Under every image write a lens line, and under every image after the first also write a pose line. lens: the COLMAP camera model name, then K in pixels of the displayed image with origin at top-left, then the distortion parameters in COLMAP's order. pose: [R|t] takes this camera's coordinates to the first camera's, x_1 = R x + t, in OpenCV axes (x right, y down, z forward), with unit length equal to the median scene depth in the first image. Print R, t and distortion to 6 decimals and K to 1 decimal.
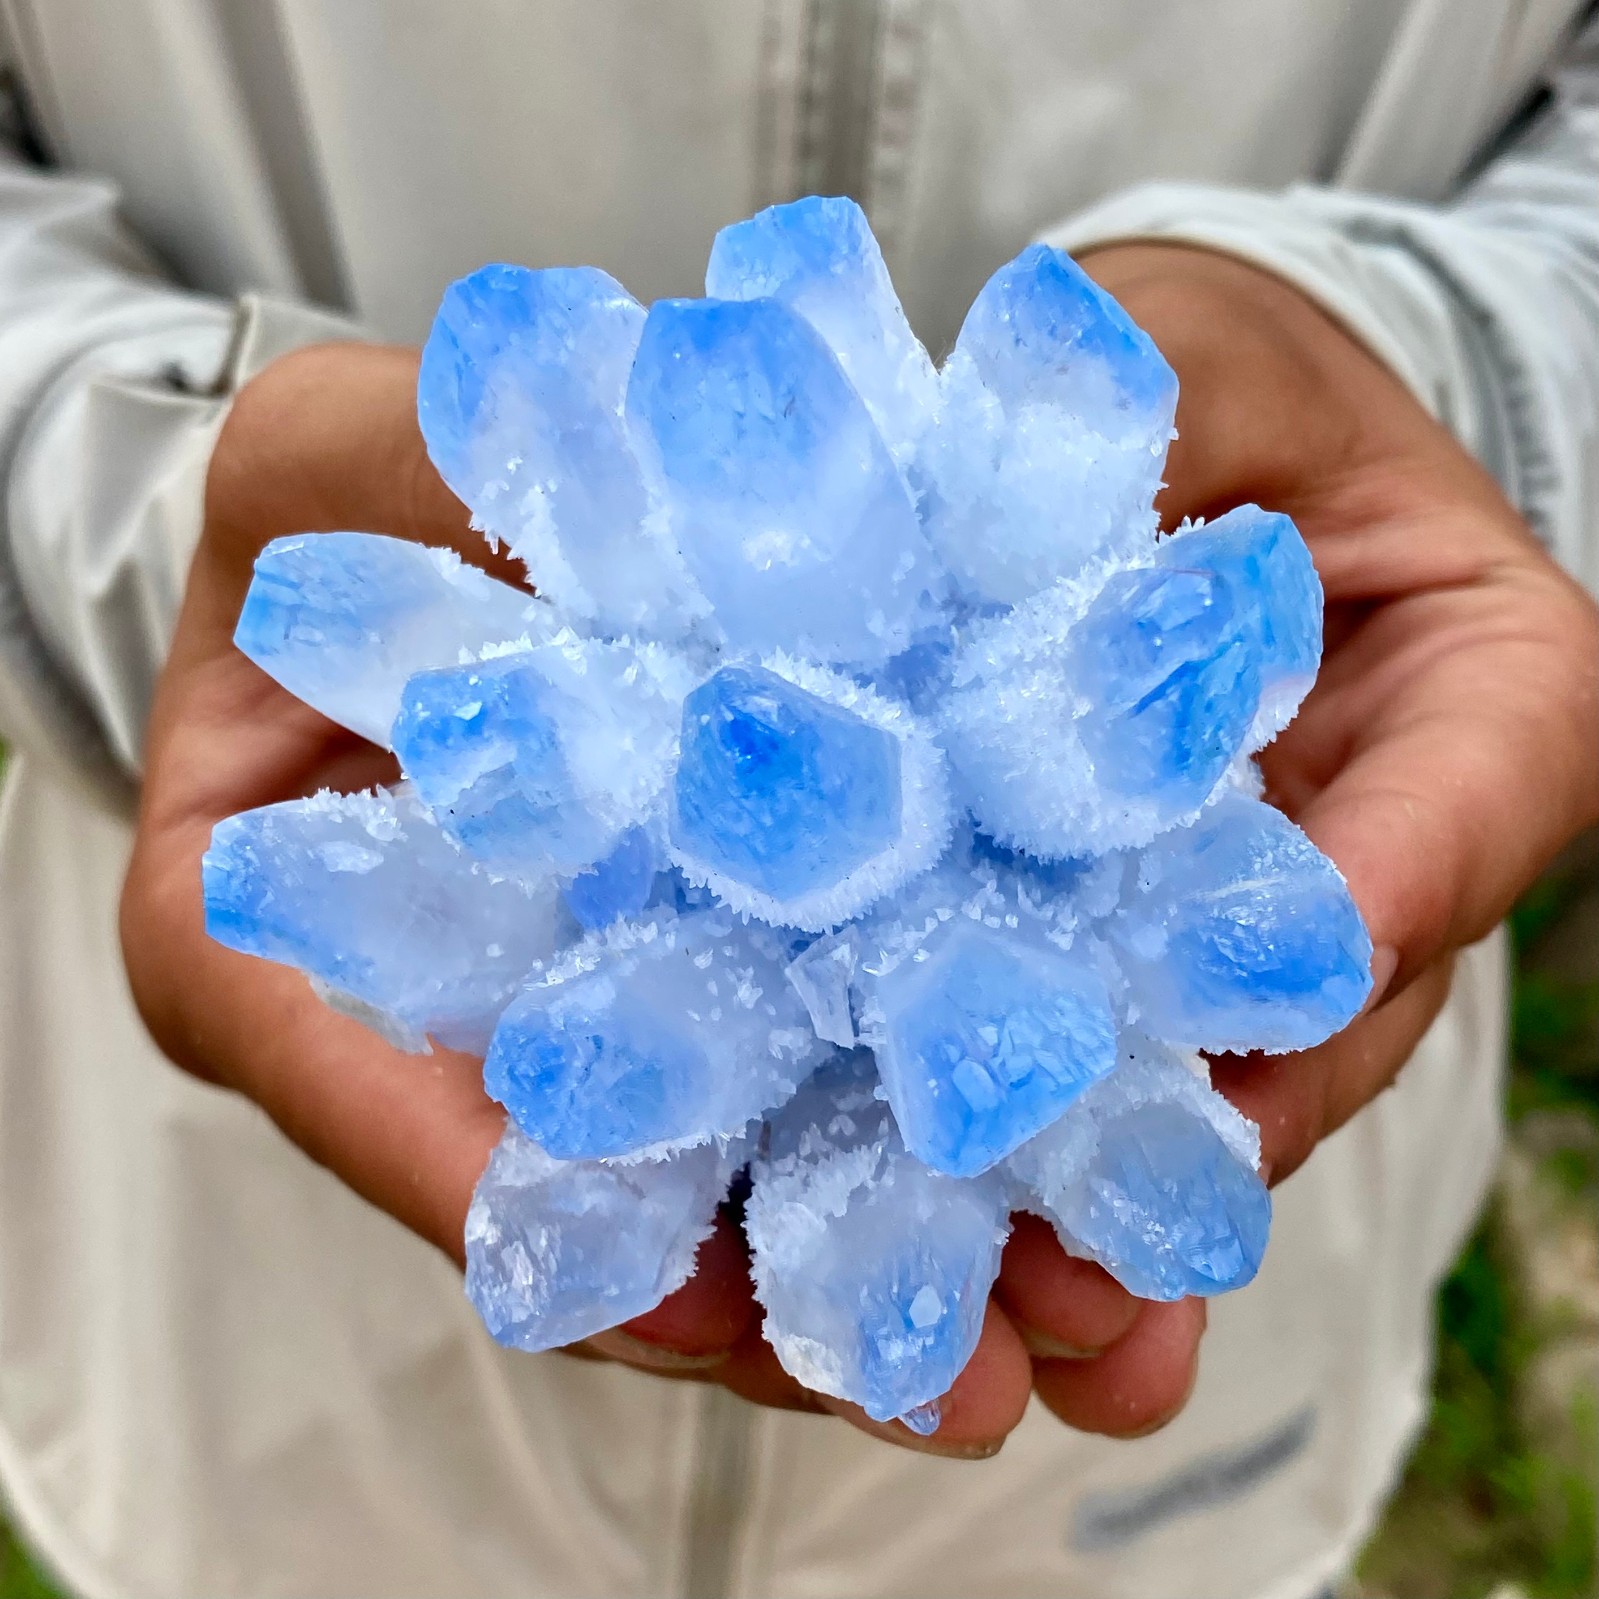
lens RADIAL K [[2249.9, 0, 748.9], [0, 2249.9, 834.9], [0, 0, 1]] dist [0.033253, 0.048692]
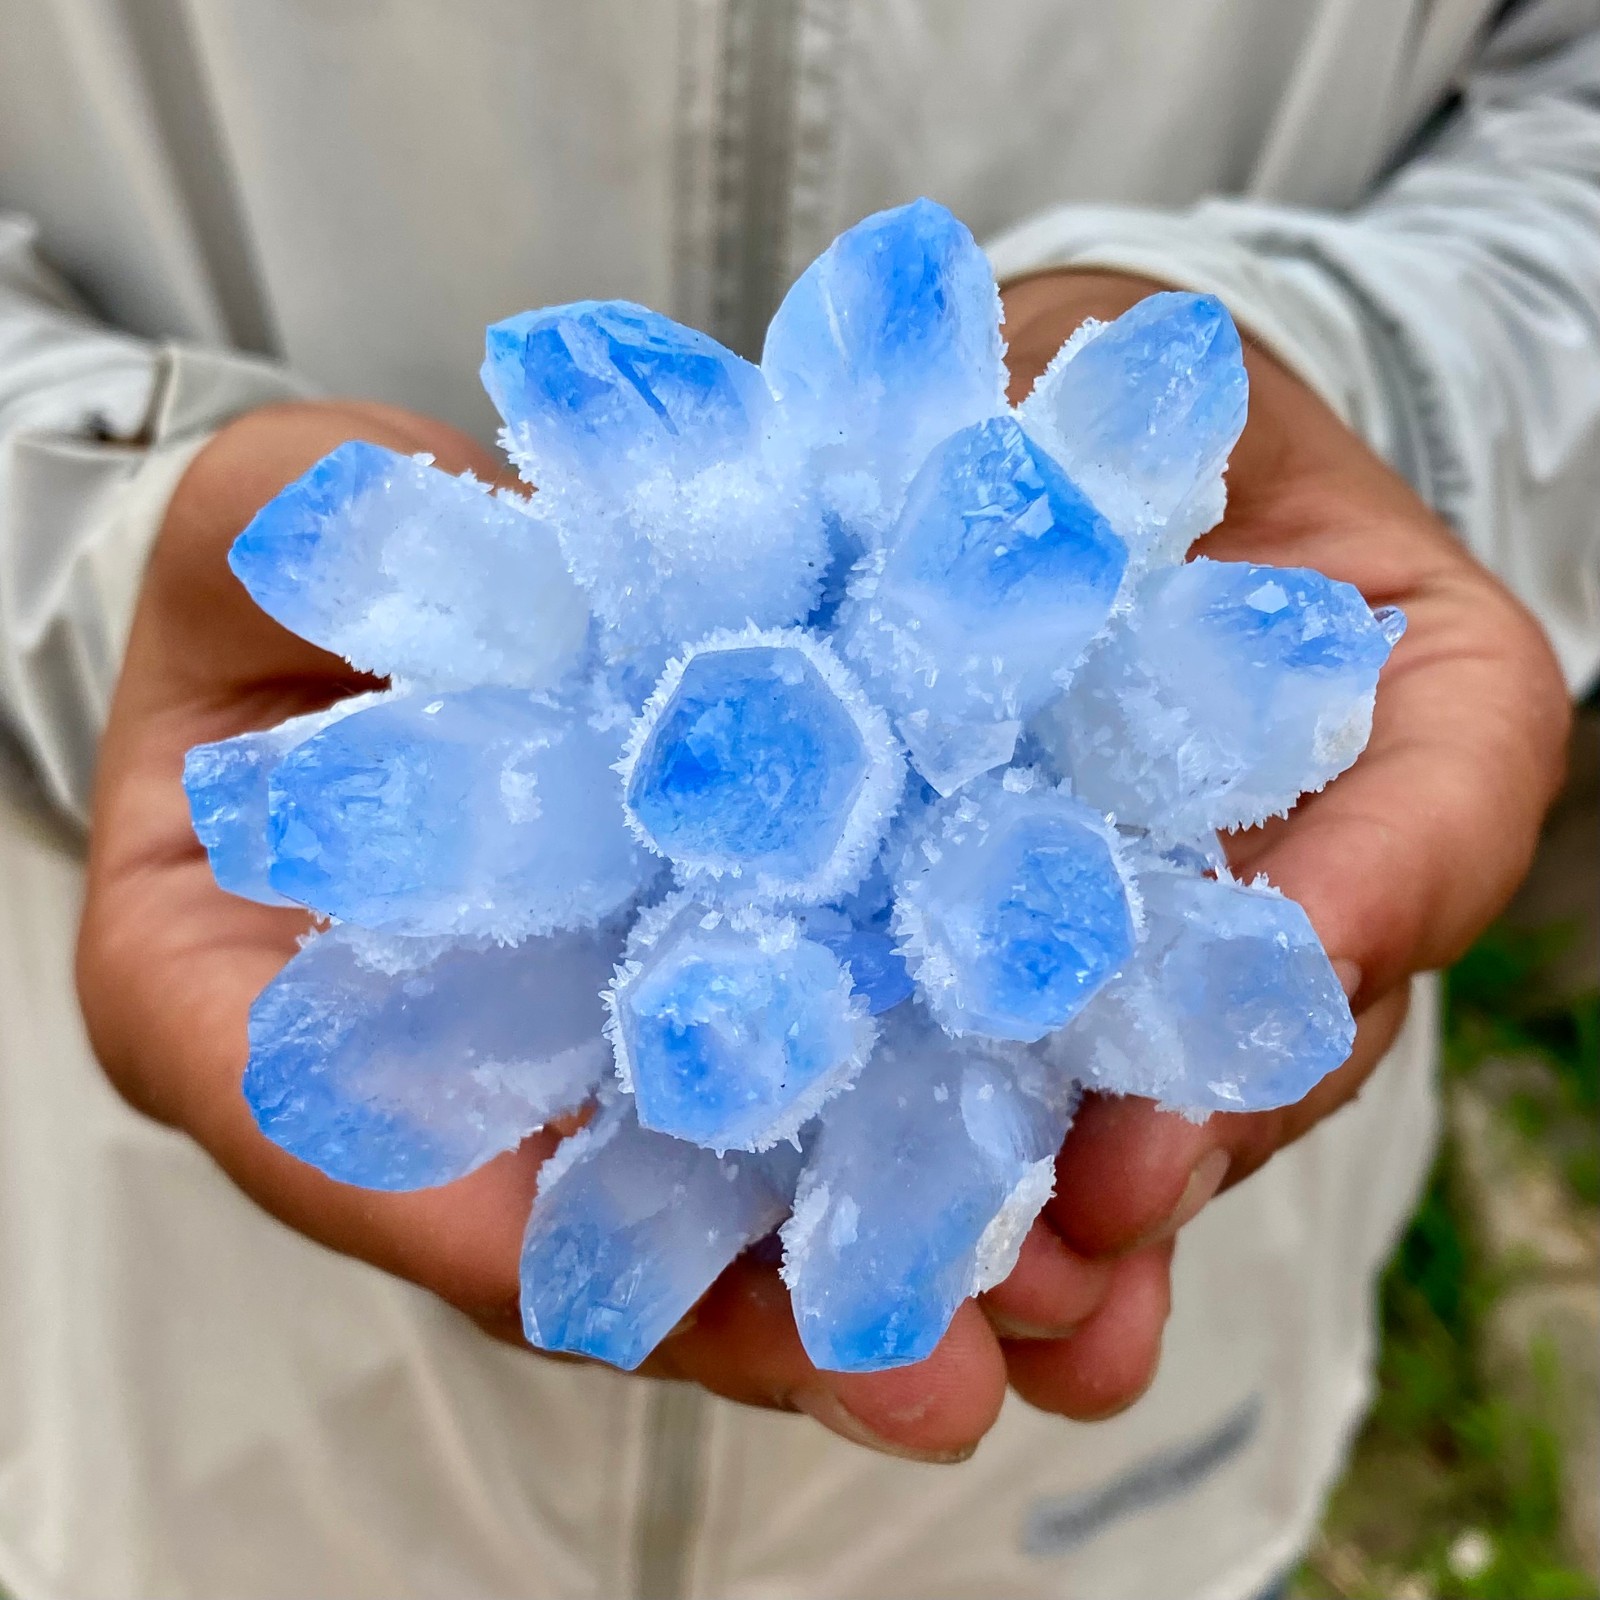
lens RADIAL K [[2251.3, 0, 749.4], [0, 2251.3, 835.4], [0, 0, 1]] dist [0.033253, 0.048692]
pose [[-0.028891, -0.981697, 0.188245, -0.195927], [0.996168, -0.043829, -0.075682, 0.050016], [0.082547, 0.185338, 0.979202, 0.023224]]
